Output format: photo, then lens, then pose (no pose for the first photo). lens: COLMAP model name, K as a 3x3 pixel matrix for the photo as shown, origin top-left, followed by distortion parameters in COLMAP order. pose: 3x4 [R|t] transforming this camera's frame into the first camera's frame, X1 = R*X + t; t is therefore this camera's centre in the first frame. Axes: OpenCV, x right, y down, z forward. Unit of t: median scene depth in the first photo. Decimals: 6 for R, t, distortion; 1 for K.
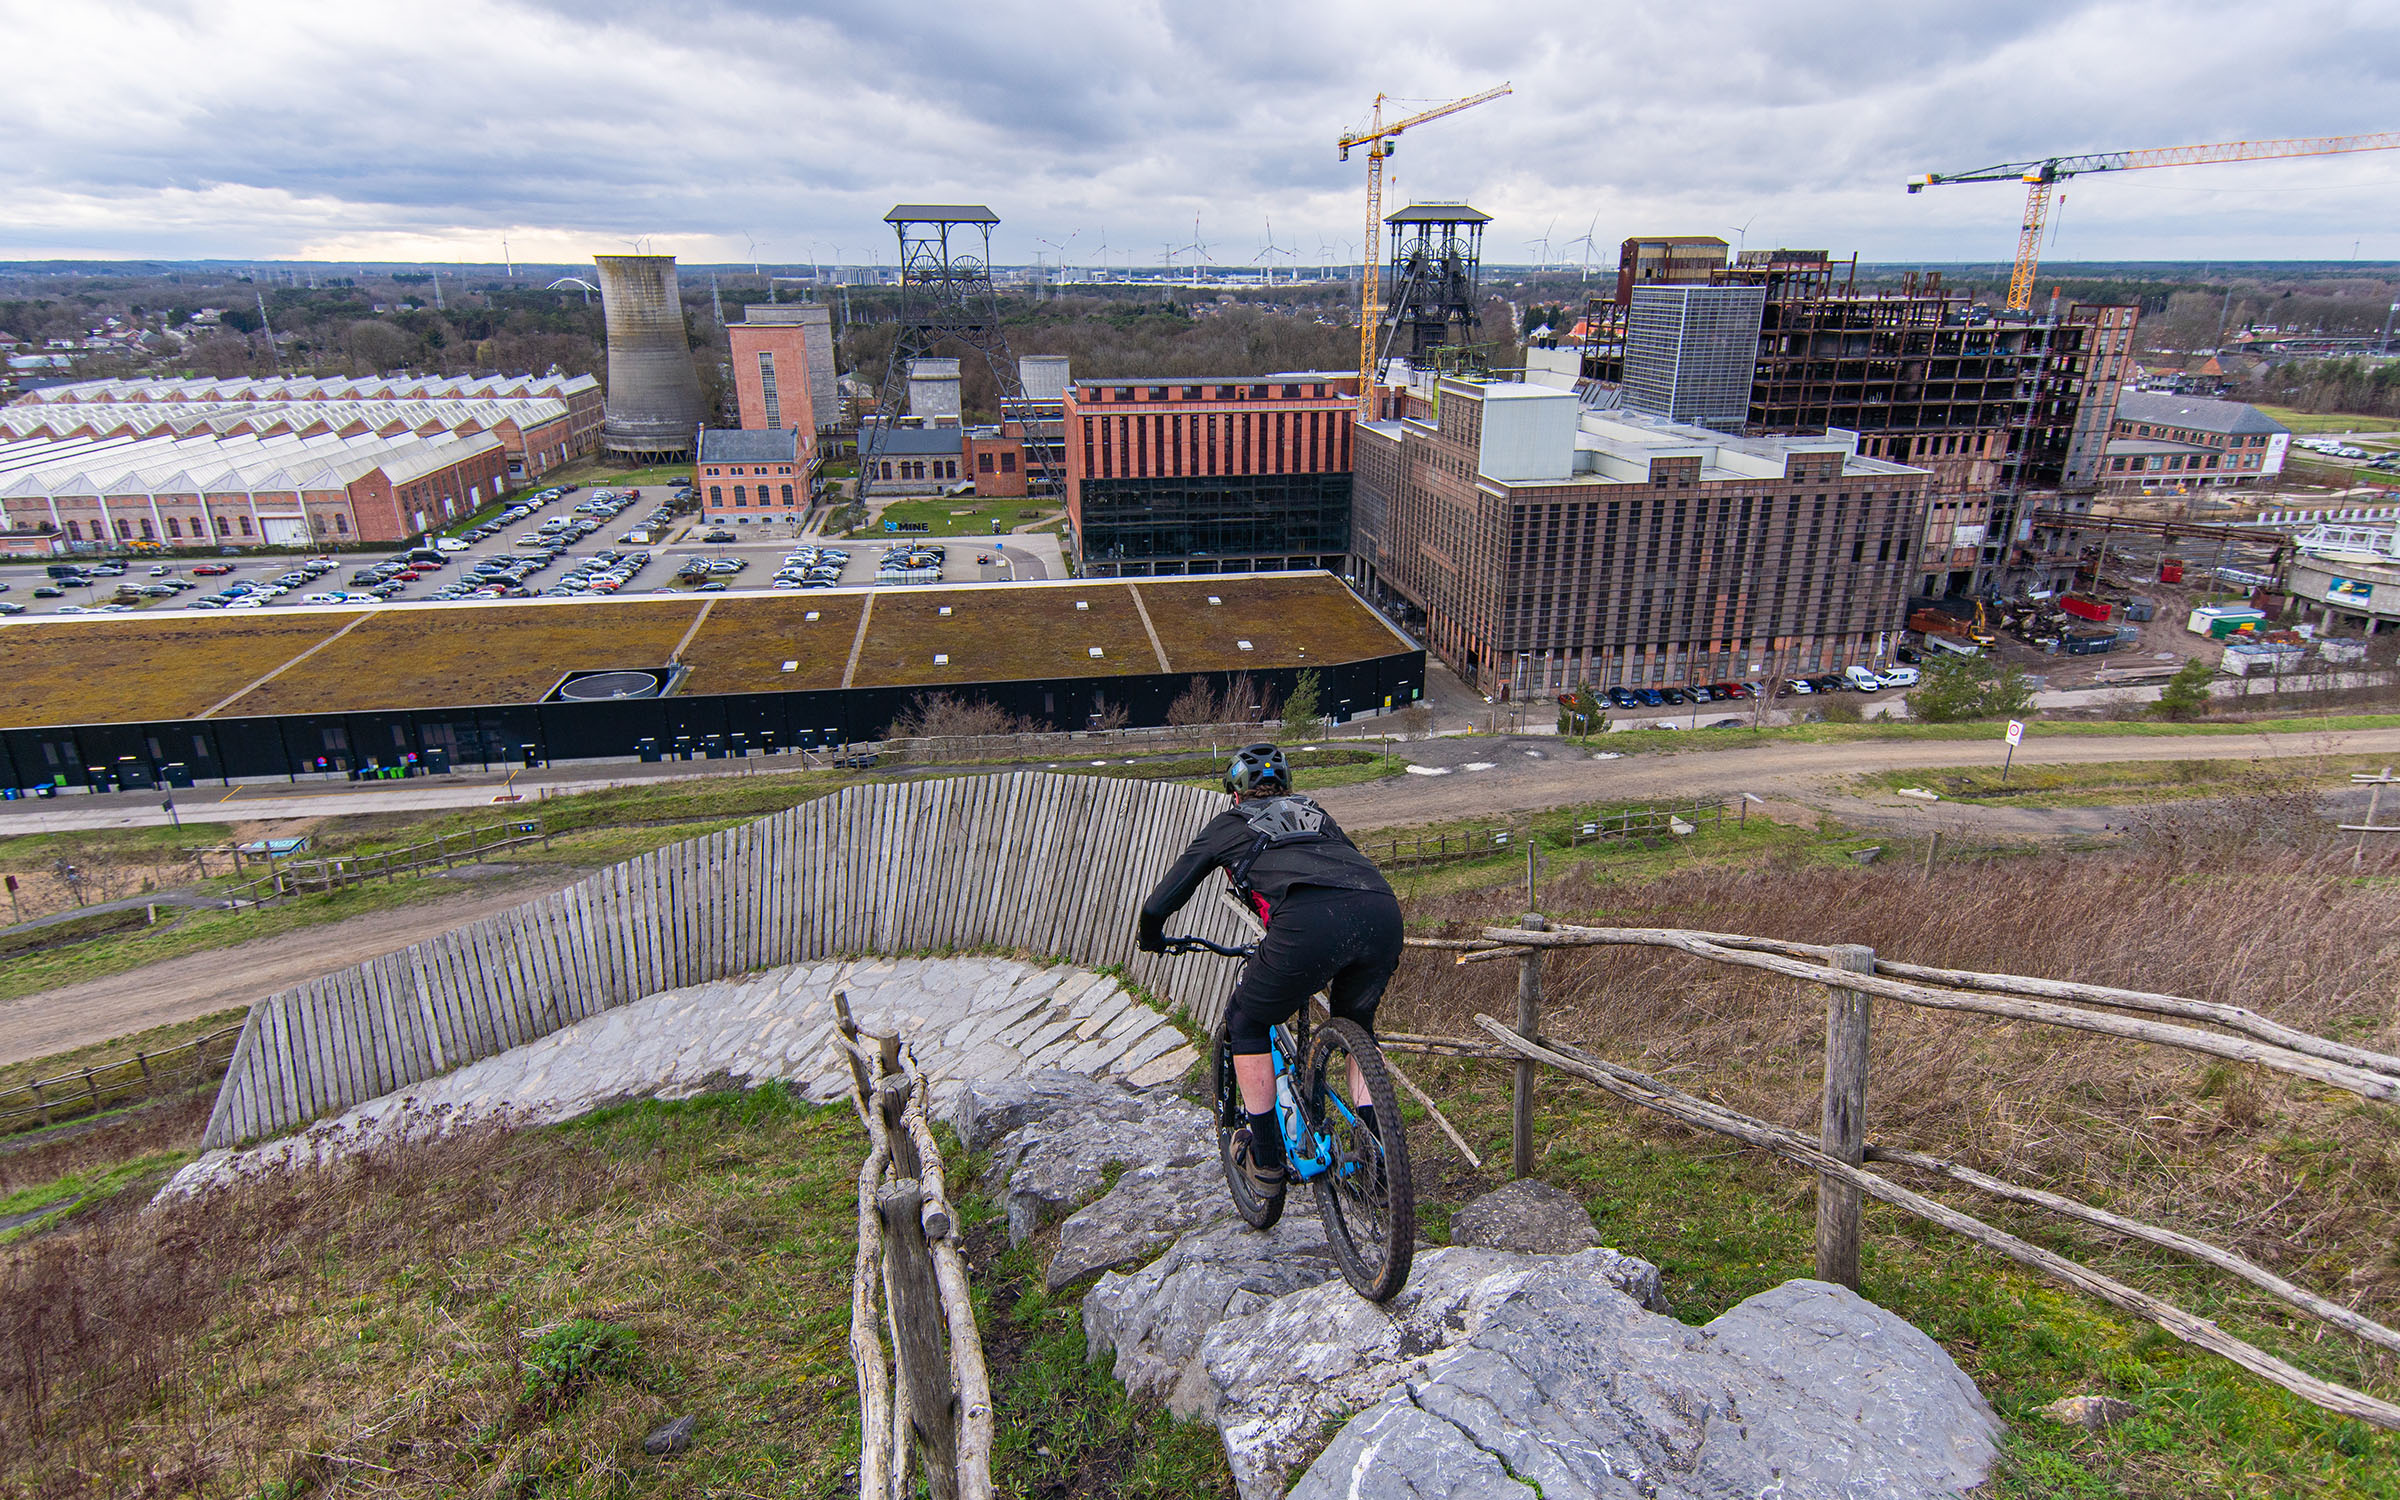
lens RADIAL K [[1225.9, 0, 1194.1], [0, 1225.9, 750.3], [0, 0, 1]] dist [0.017883, -0.001850]
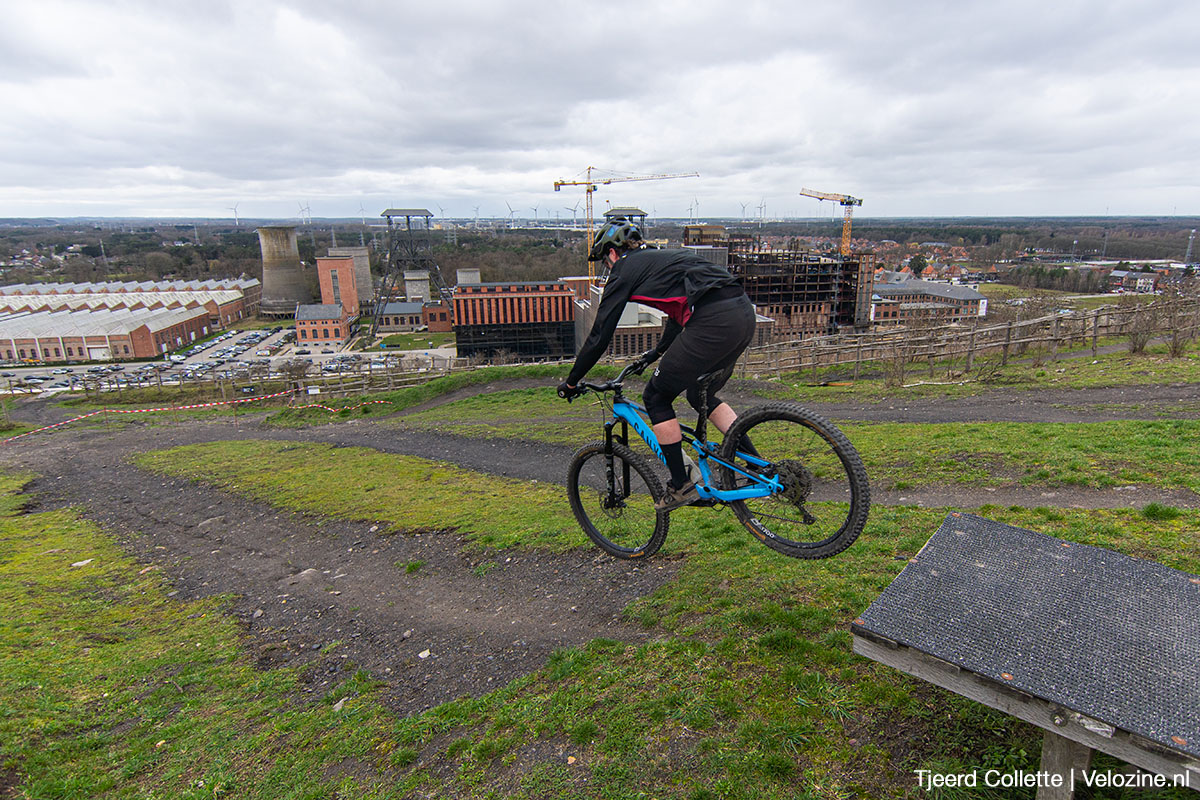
lens RADIAL K [[573.4, 0, 602.8], [0, 573.4, 399.4], [0, 0, 1]] dist [0.002917, -0.000138]
pose [[0.996518, -0.022851, 0.080184, 0.069530], [0.029239, 0.996412, -0.079421, 0.011969], [-0.078081, 0.081489, 0.993611, -0.076459]]
